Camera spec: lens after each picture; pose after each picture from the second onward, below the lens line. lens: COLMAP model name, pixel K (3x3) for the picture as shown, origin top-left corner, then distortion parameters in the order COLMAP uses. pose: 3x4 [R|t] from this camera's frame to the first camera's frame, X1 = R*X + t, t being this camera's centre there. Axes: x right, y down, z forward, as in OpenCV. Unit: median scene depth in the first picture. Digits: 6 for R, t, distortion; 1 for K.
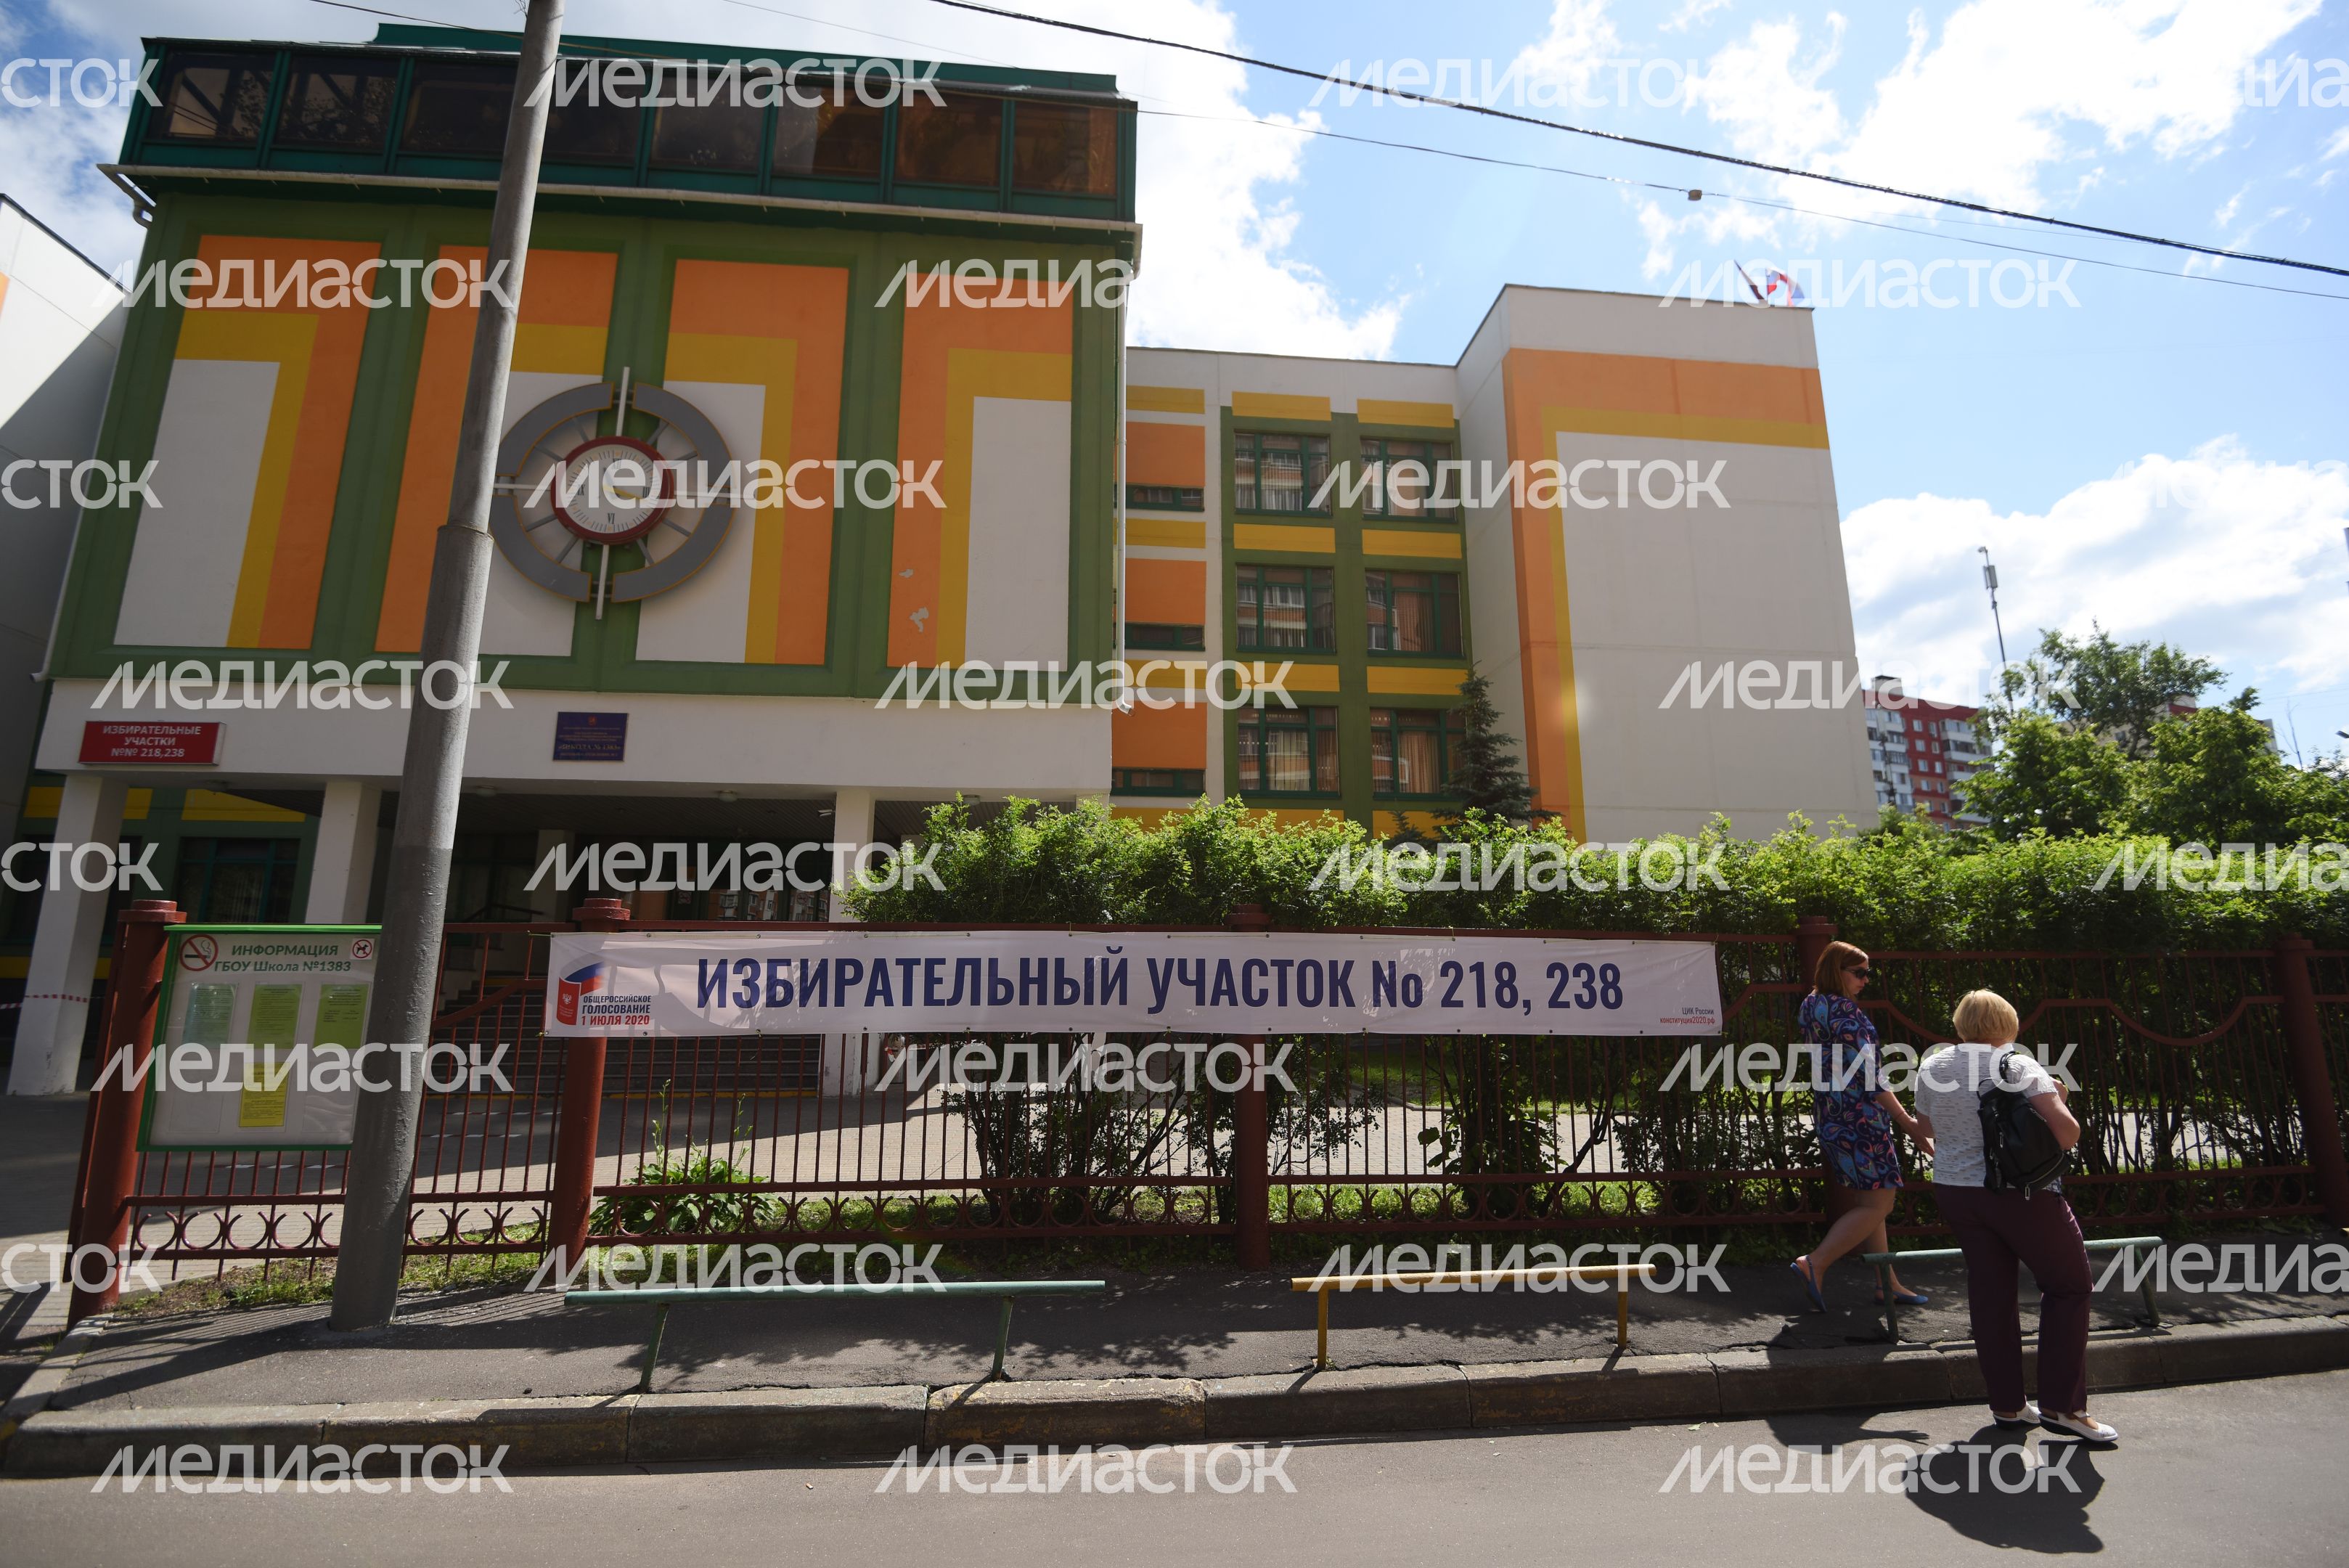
lens RADIAL K [[1072.2, 0, 1155.4], [0, 1072.2, 770.7], [0, 0, 1]] dist [0.000436, -0.008533]
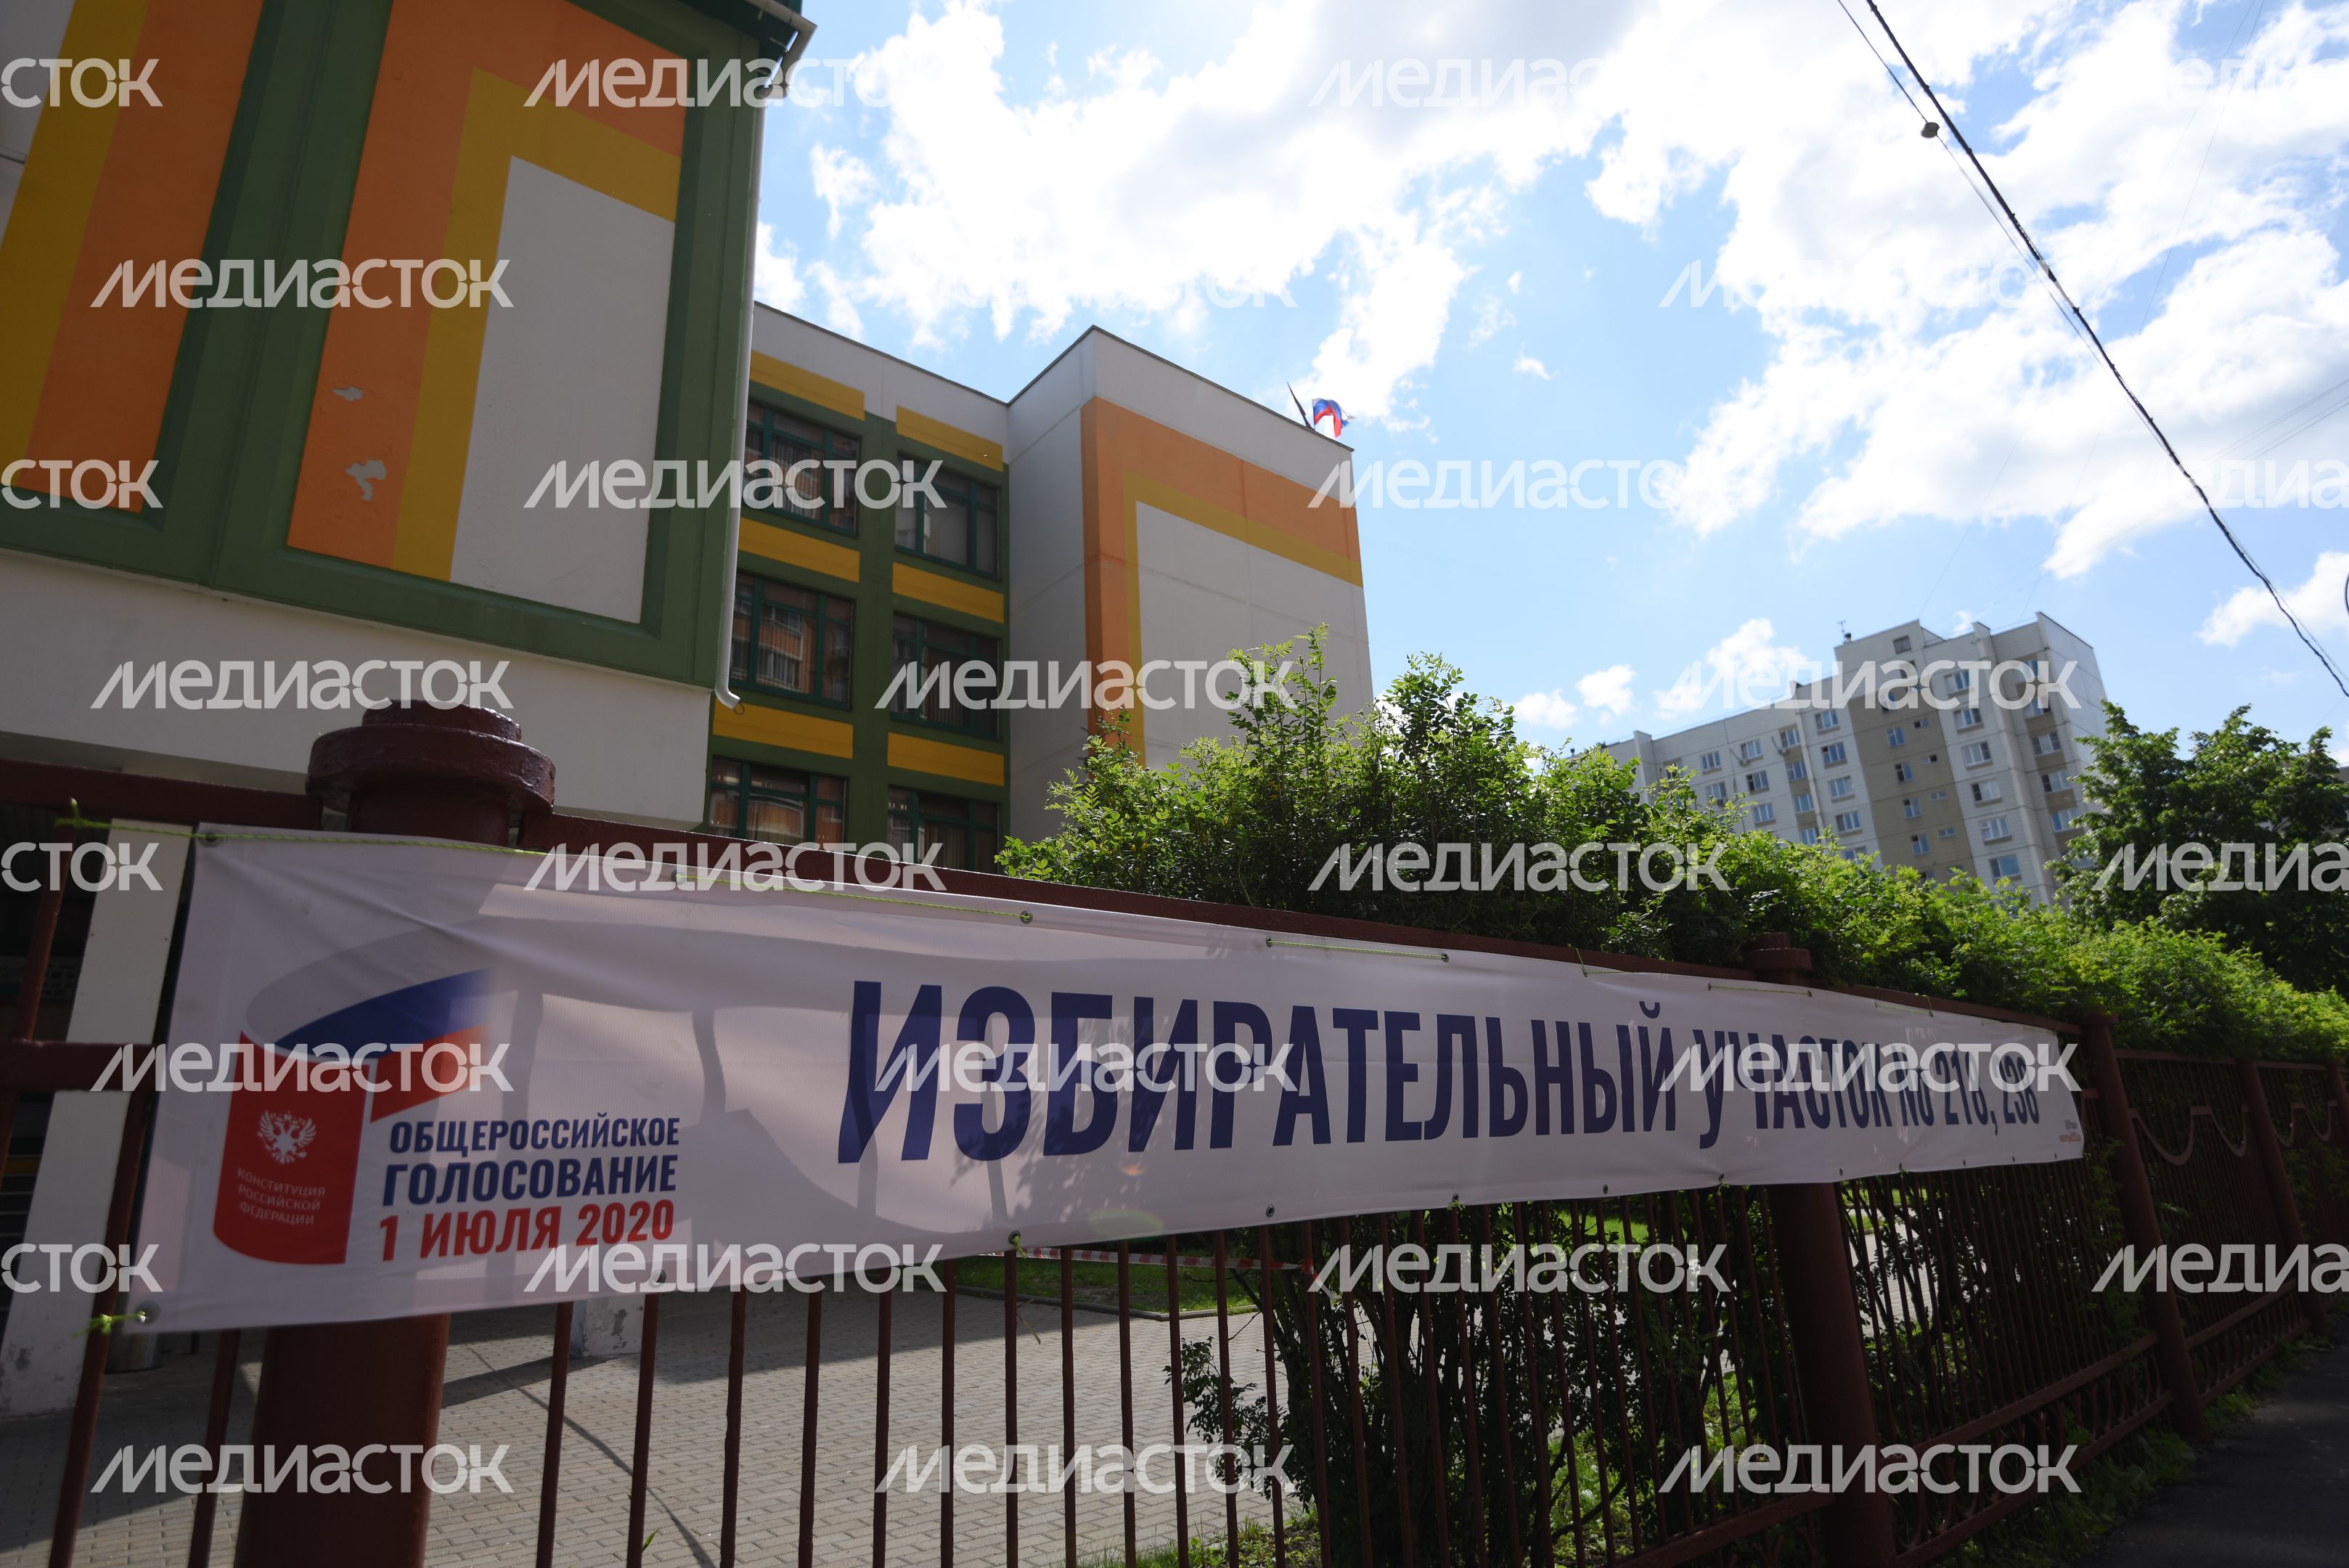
lens RADIAL K [[1240.0, 0, 1169.2], [0, 1240.0, 762.4], [0, 0, 1]] dist [0.005798, -0.020199]
pose [[0.827494, 0.141936, 0.543238, -0.525538], [-0.076578, 0.987010, -0.141236, 0.155165], [-0.556227, 0.075272, 0.827614, 0.670898]]
